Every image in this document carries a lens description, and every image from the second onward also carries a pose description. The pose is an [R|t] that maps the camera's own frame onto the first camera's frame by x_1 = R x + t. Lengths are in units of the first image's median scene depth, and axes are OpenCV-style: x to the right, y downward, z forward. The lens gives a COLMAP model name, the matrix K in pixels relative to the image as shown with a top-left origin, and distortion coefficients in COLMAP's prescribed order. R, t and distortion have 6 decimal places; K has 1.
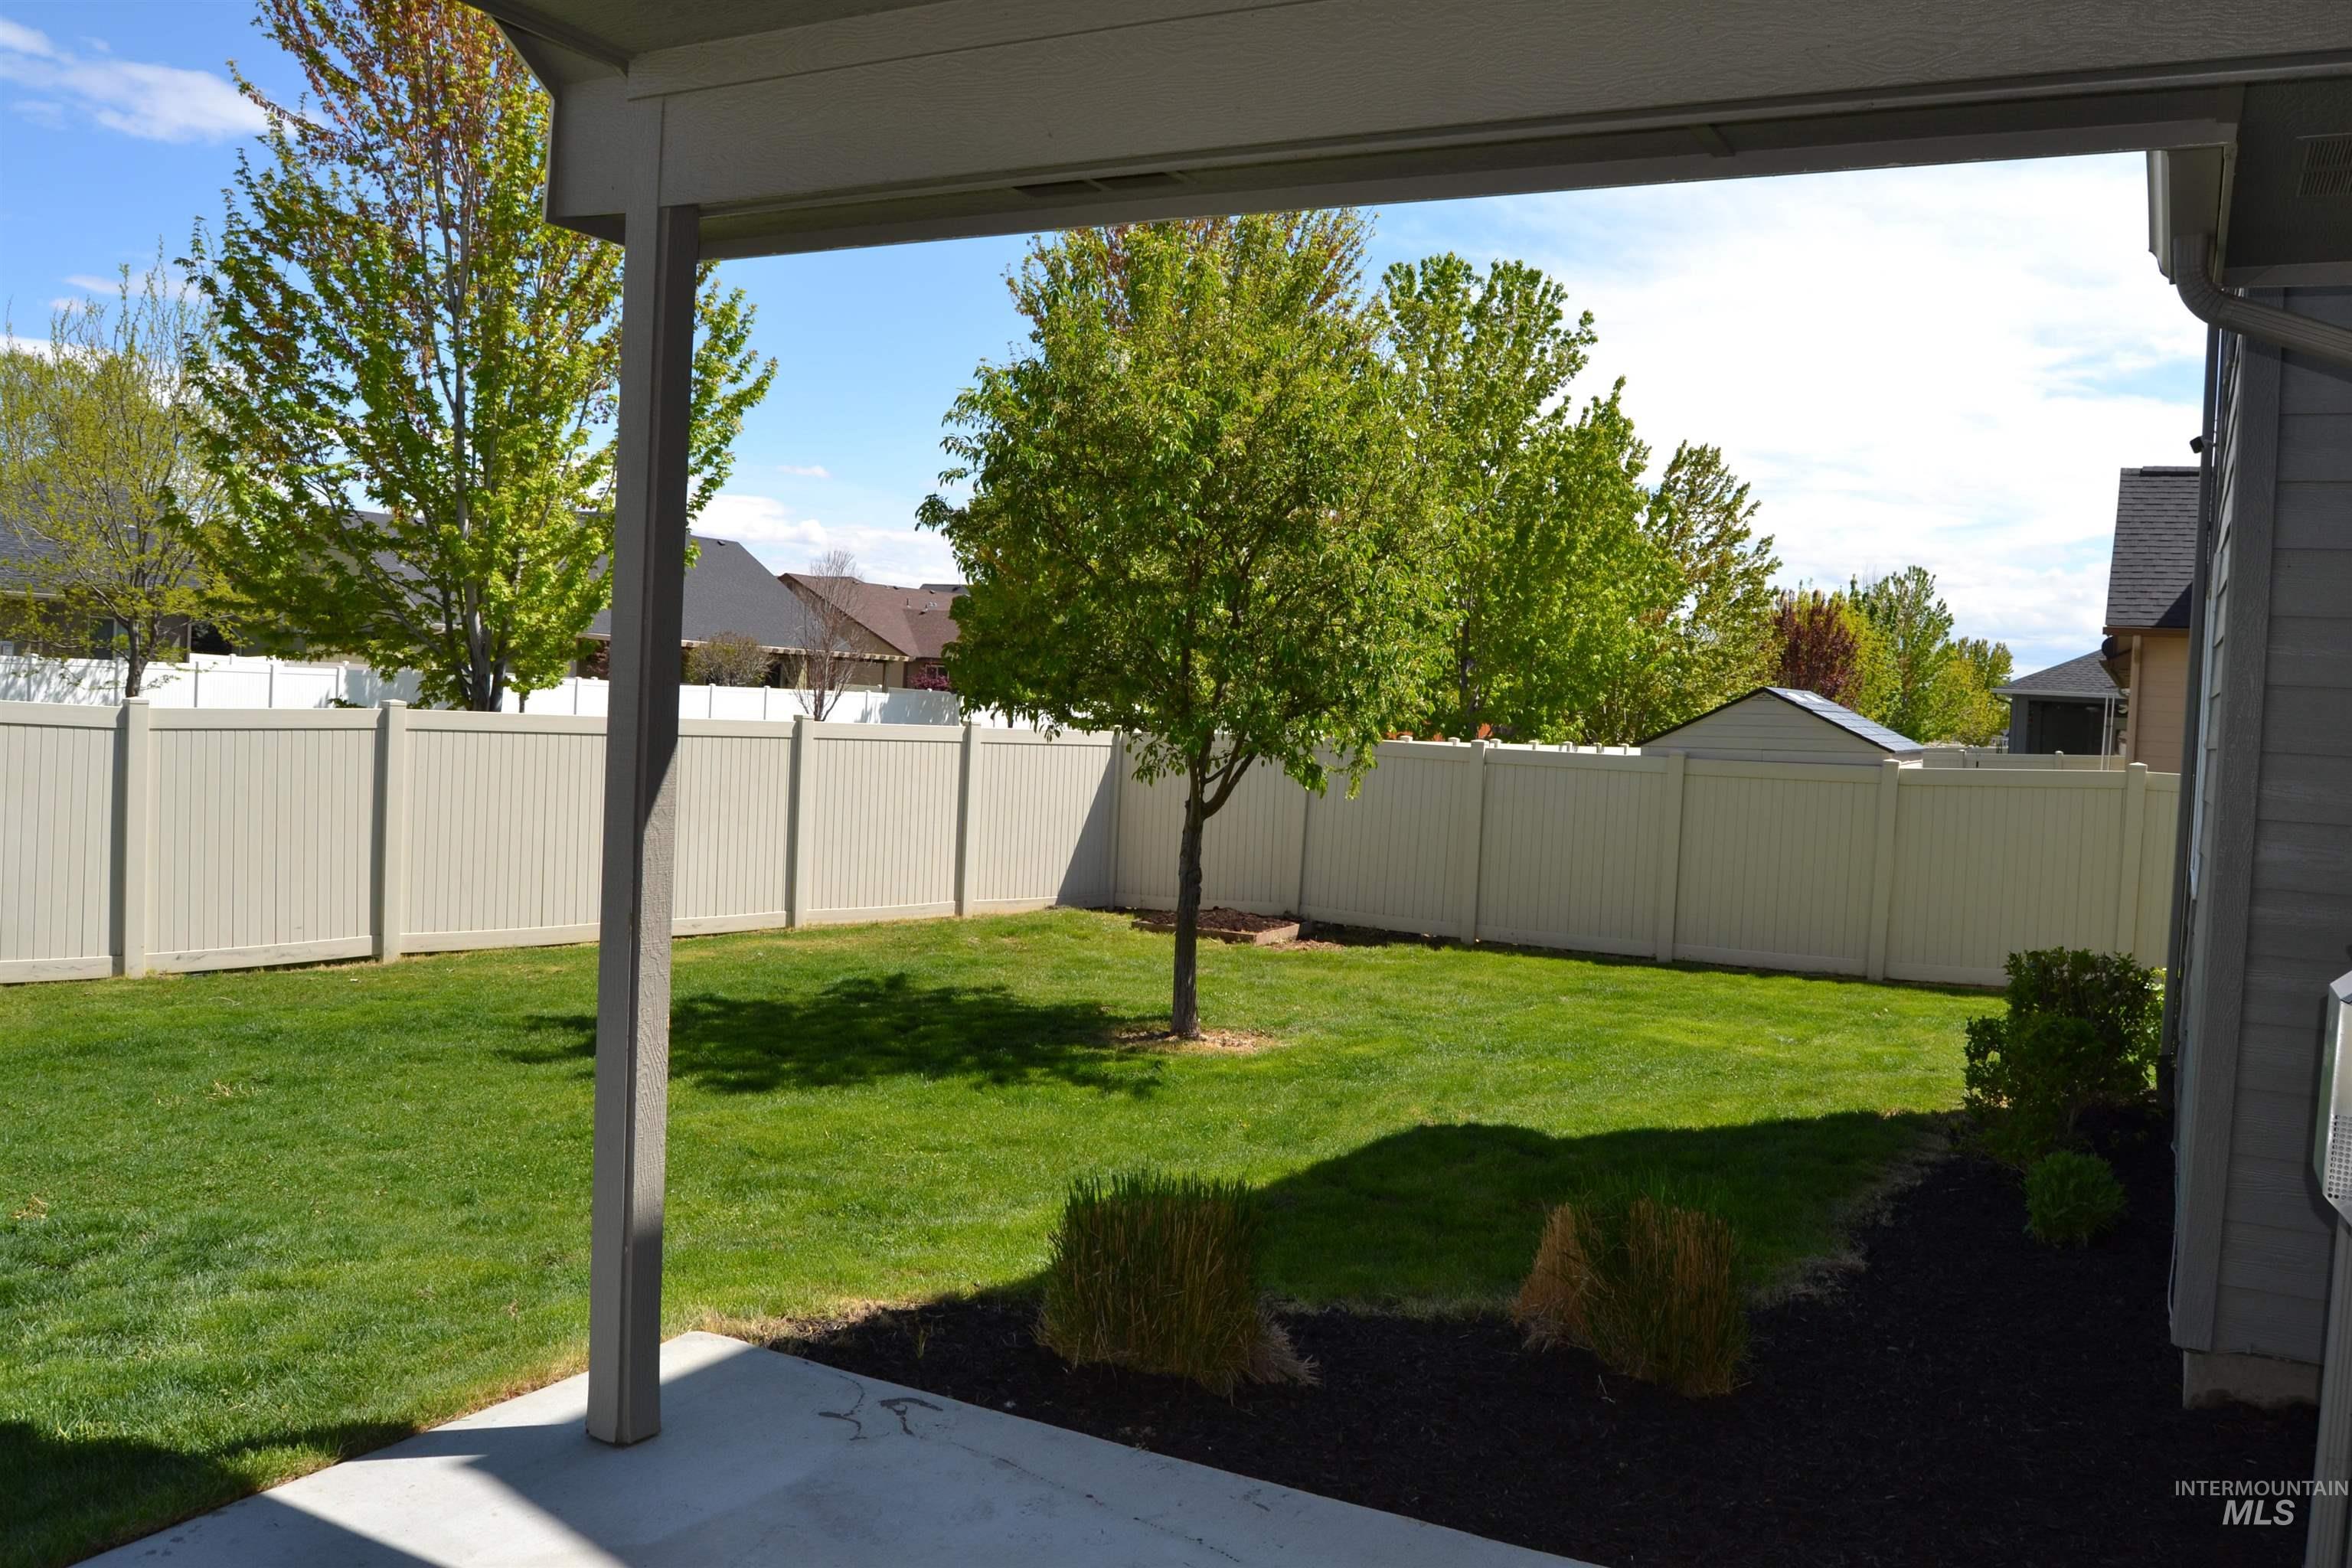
lens RADIAL K [[1865.0, 0, 1191.3], [0, 1865.0, 773.5], [0, 0, 1]] dist [-0.102162, 0.042612]
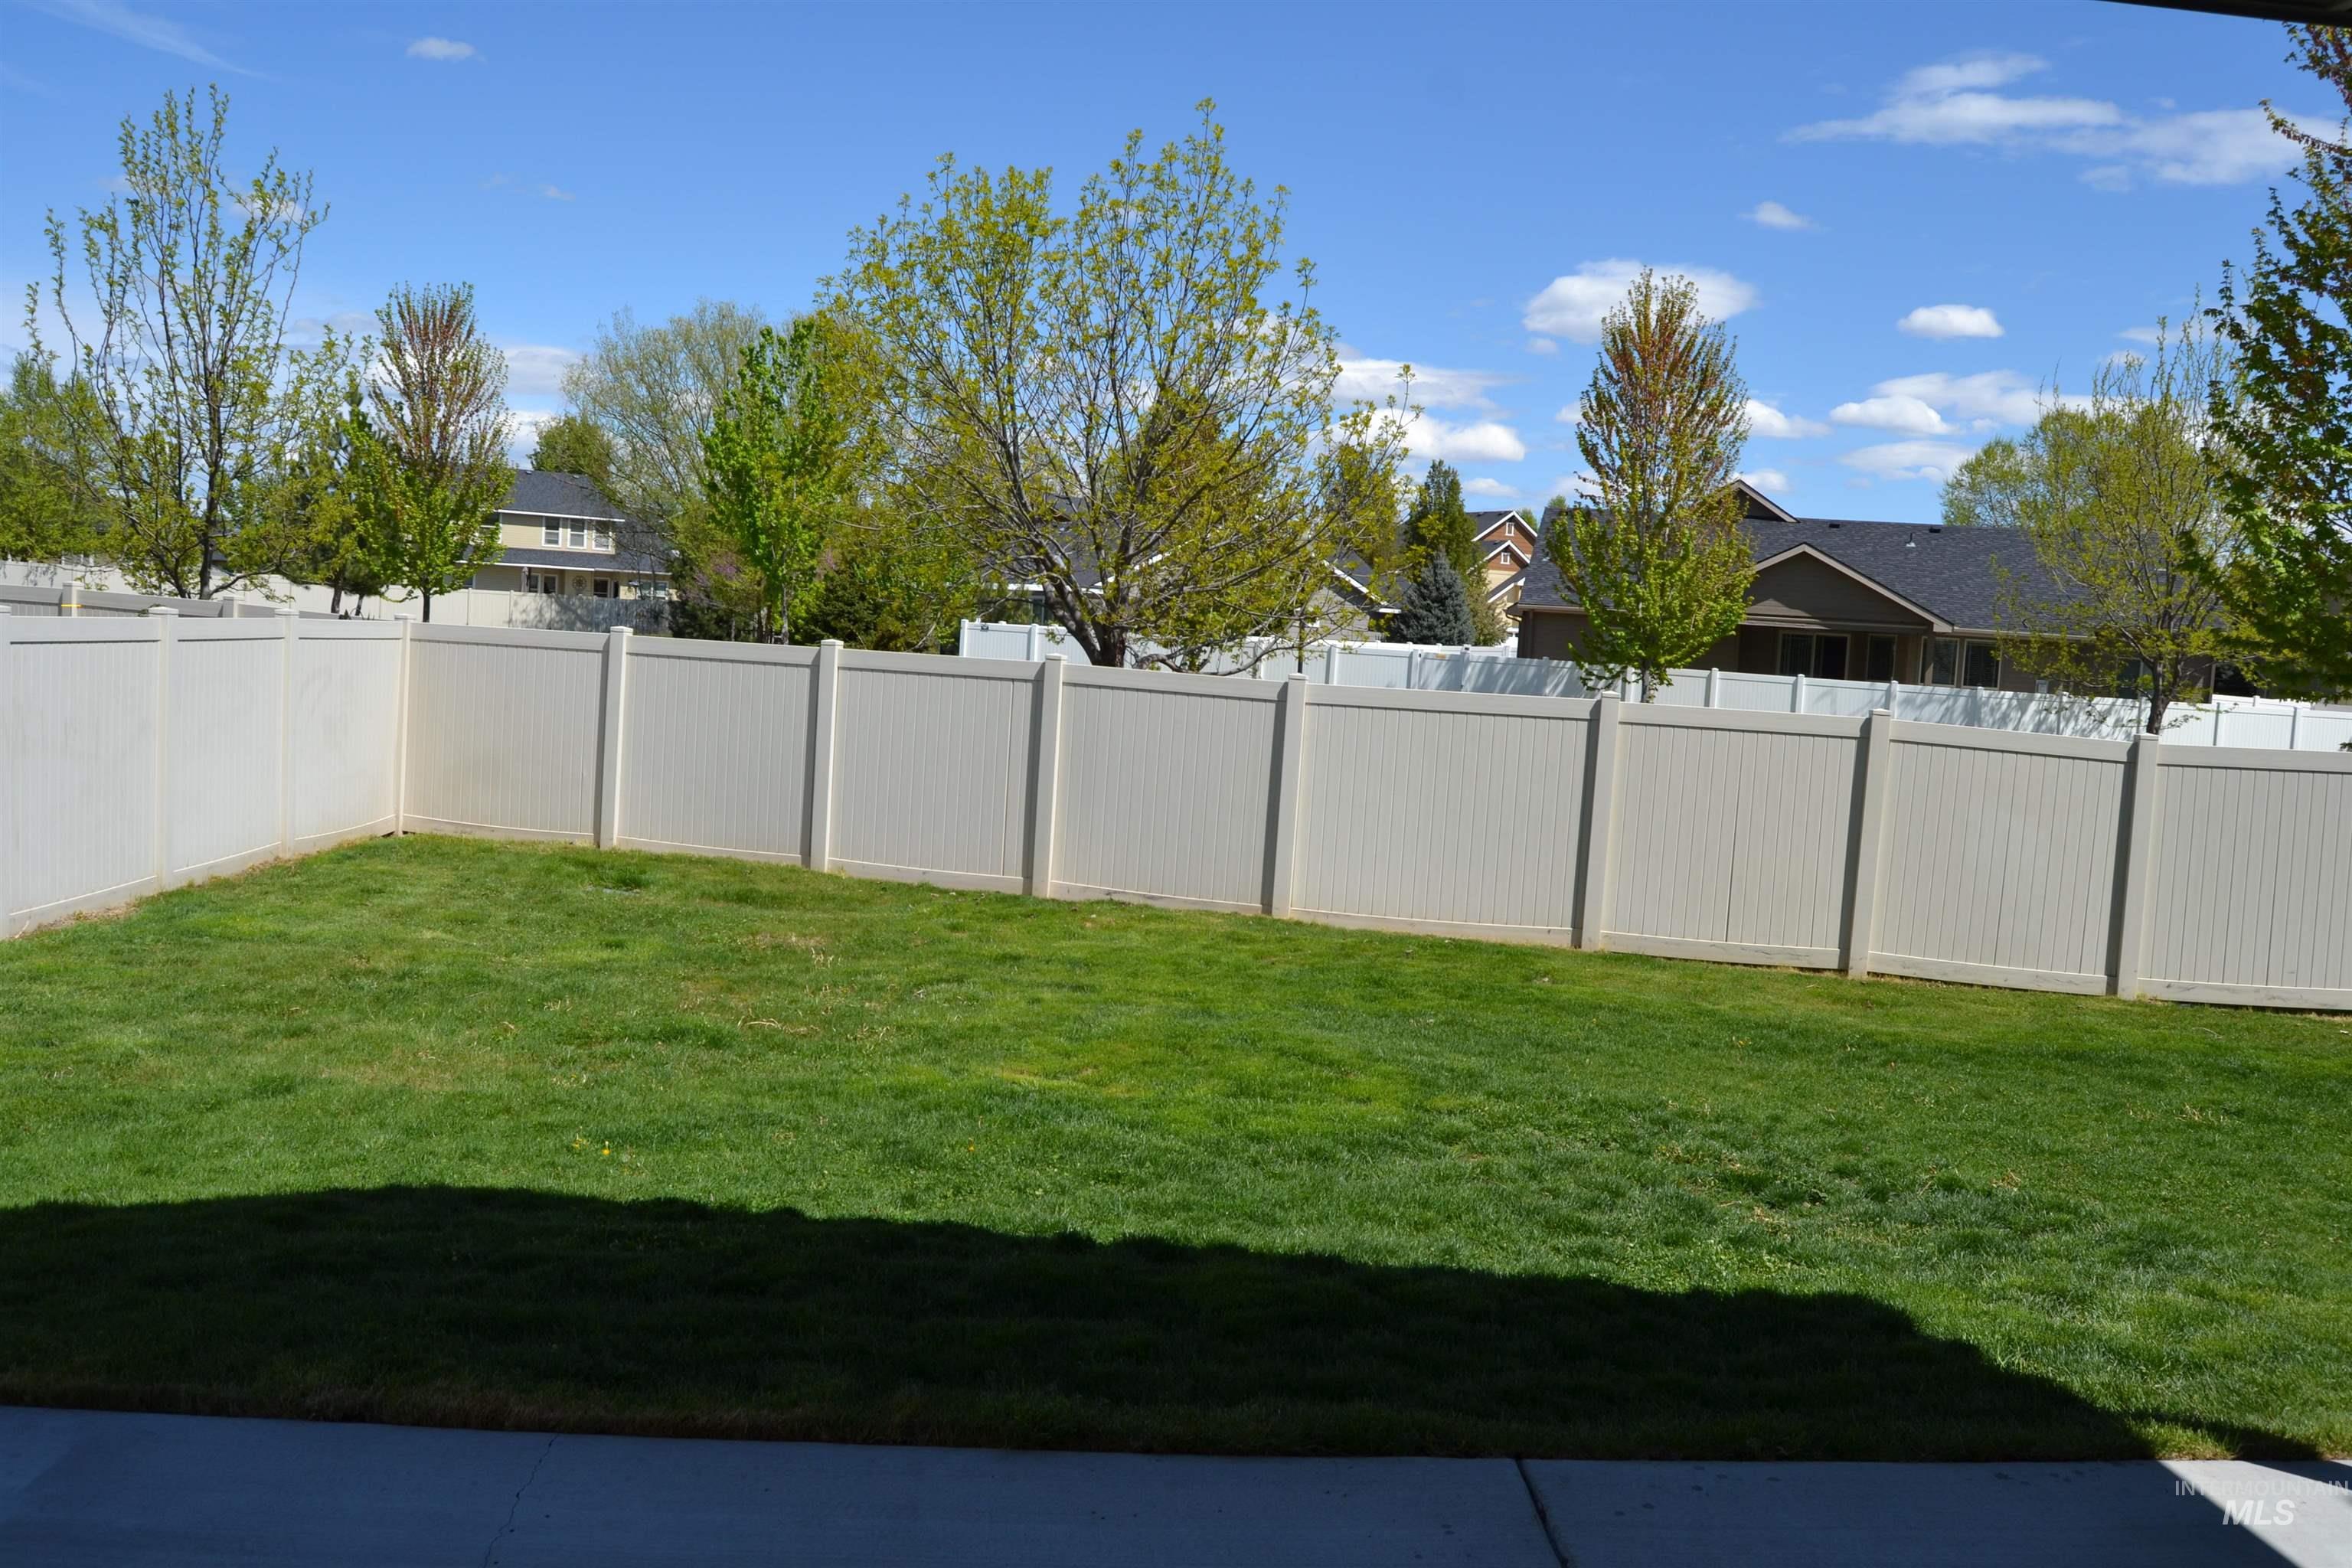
lens RADIAL K [[1865.0, 0, 1191.3], [0, 1865.0, 773.5], [0, 0, 1]] dist [-0.102162, 0.042612]
pose [[0.524883, 0.042824, -0.850096, 0.024256], [-0.062039, 0.998002, 0.011969, 0.002809], [0.848910, 0.046457, 0.526491, -0.025967]]
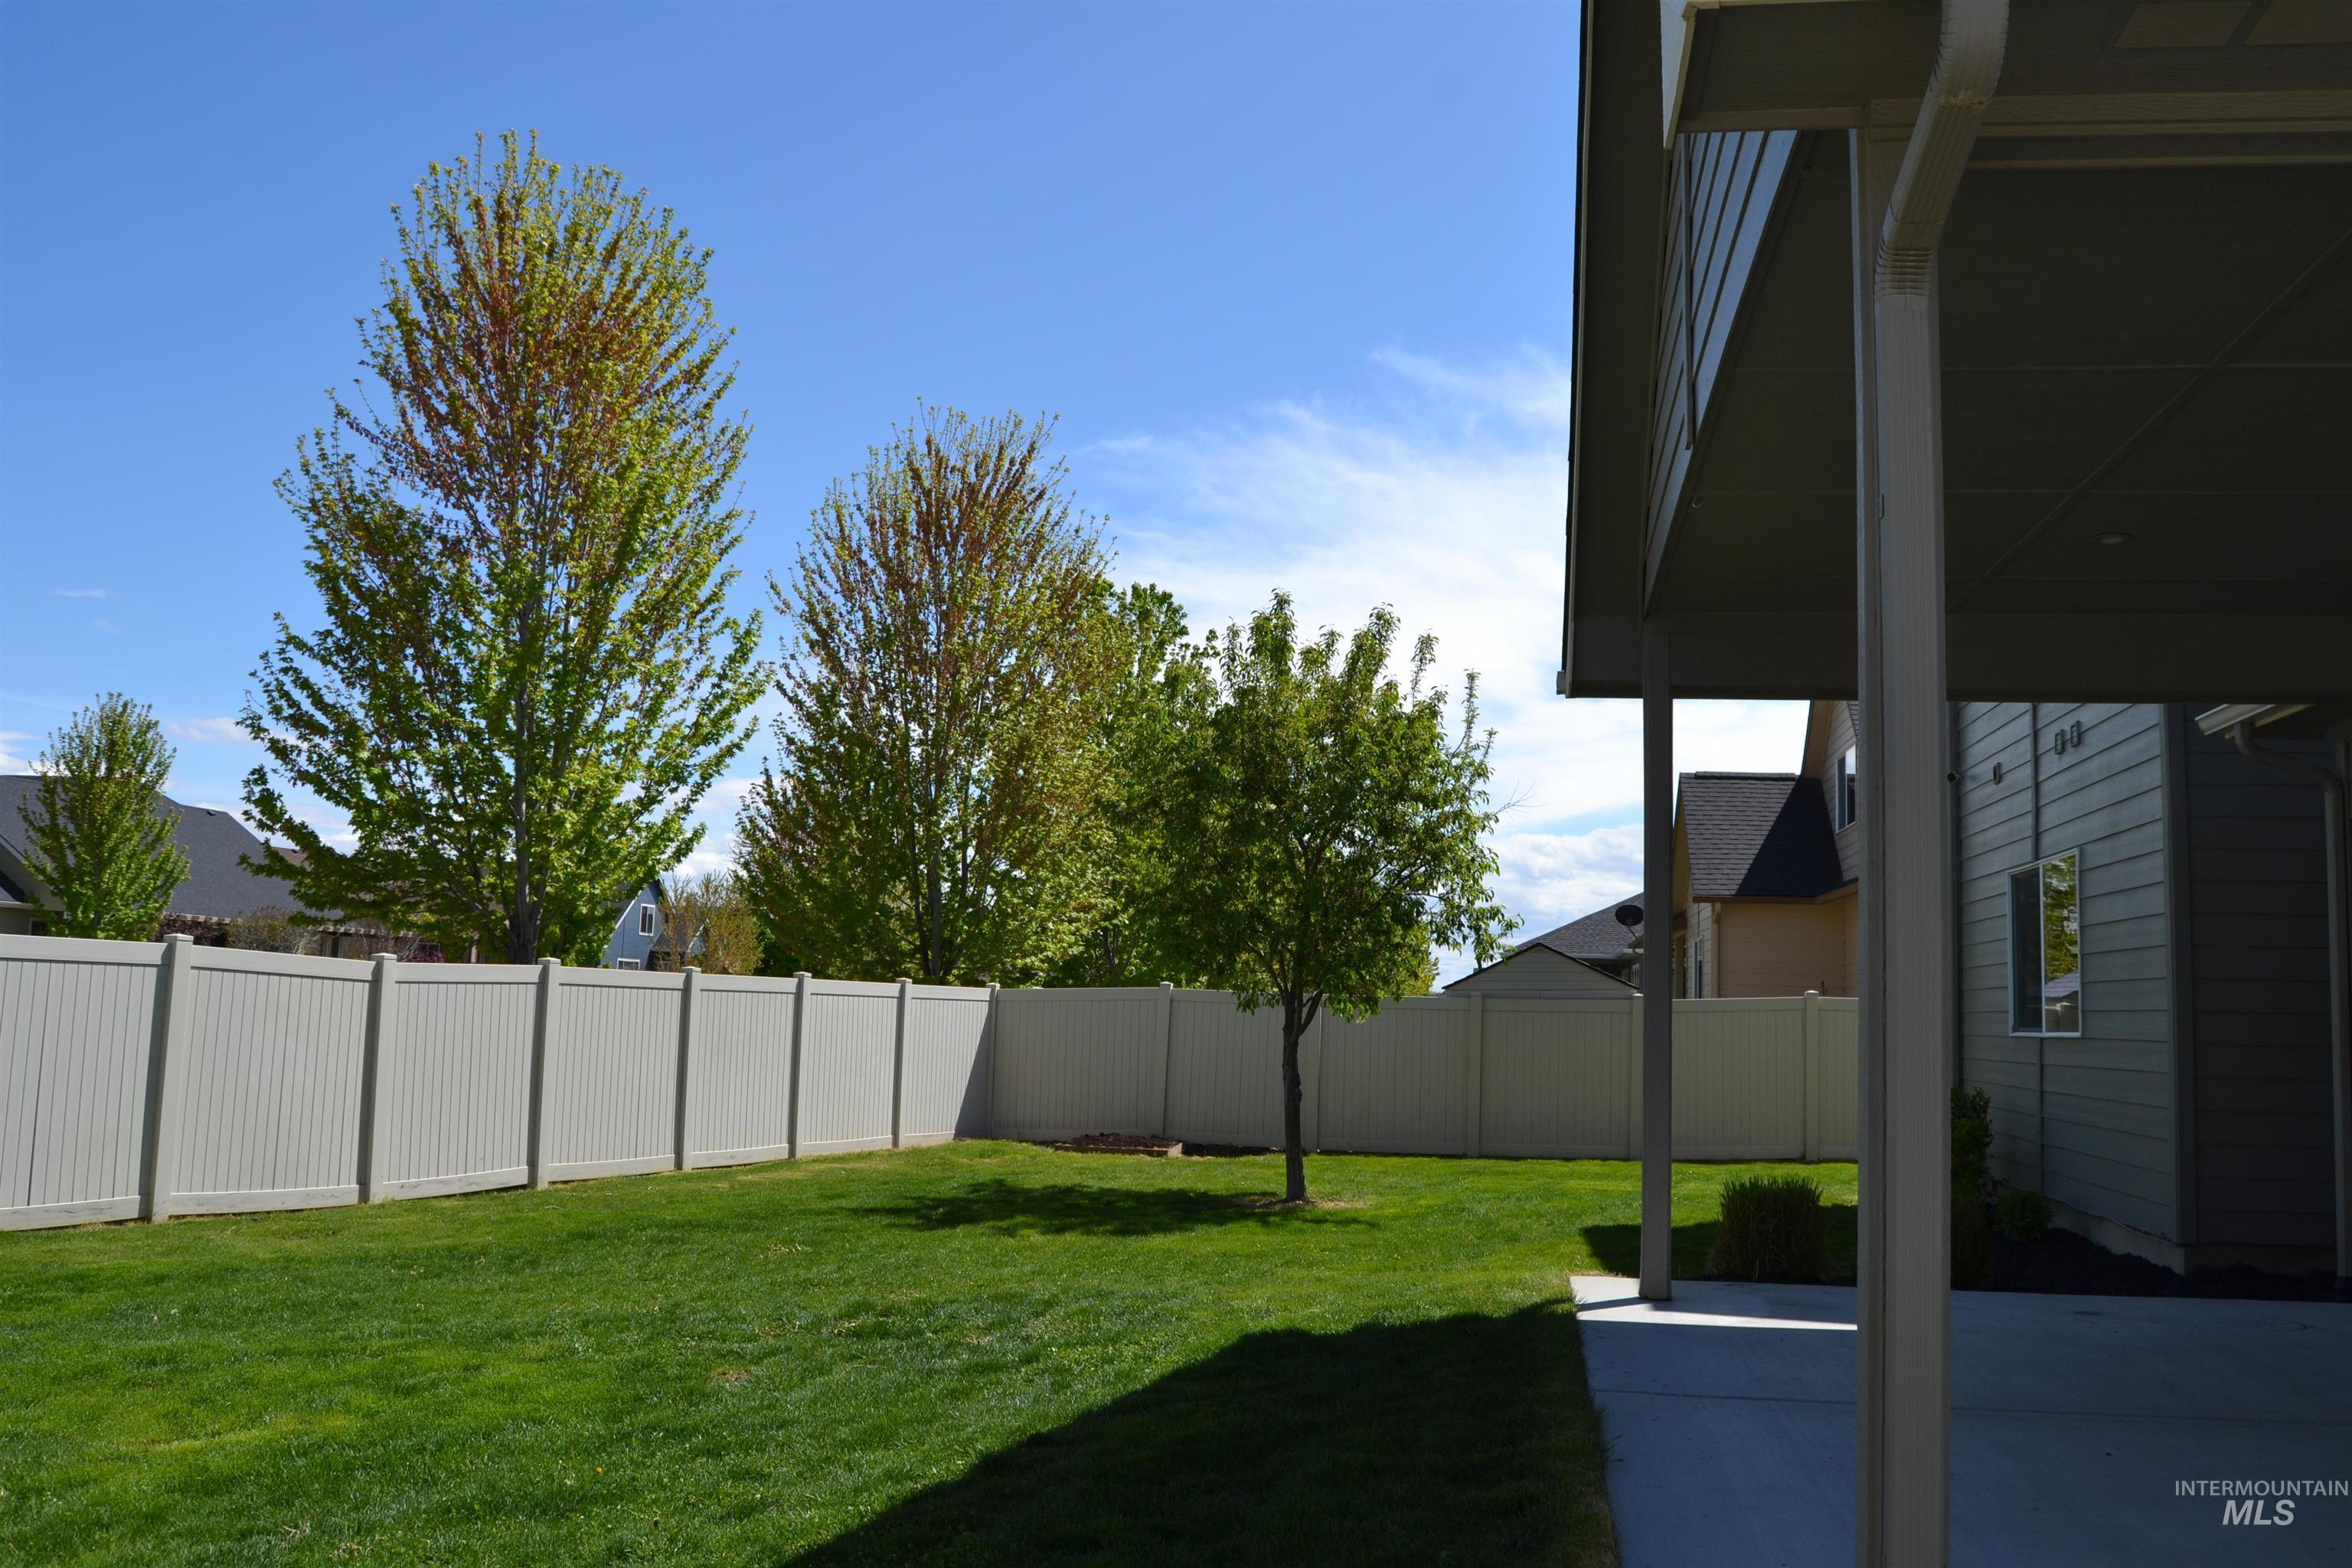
lens RADIAL K [[1865.0, 0, 1191.3], [0, 1865.0, 773.5], [0, 0, 1]] dist [-0.102162, 0.042612]
pose [[0.947864, 0.025503, 0.317653, -0.476011], [0.021058, 0.989601, -0.142287, 0.020659], [-0.317979, 0.141558, 0.937470, -0.250347]]
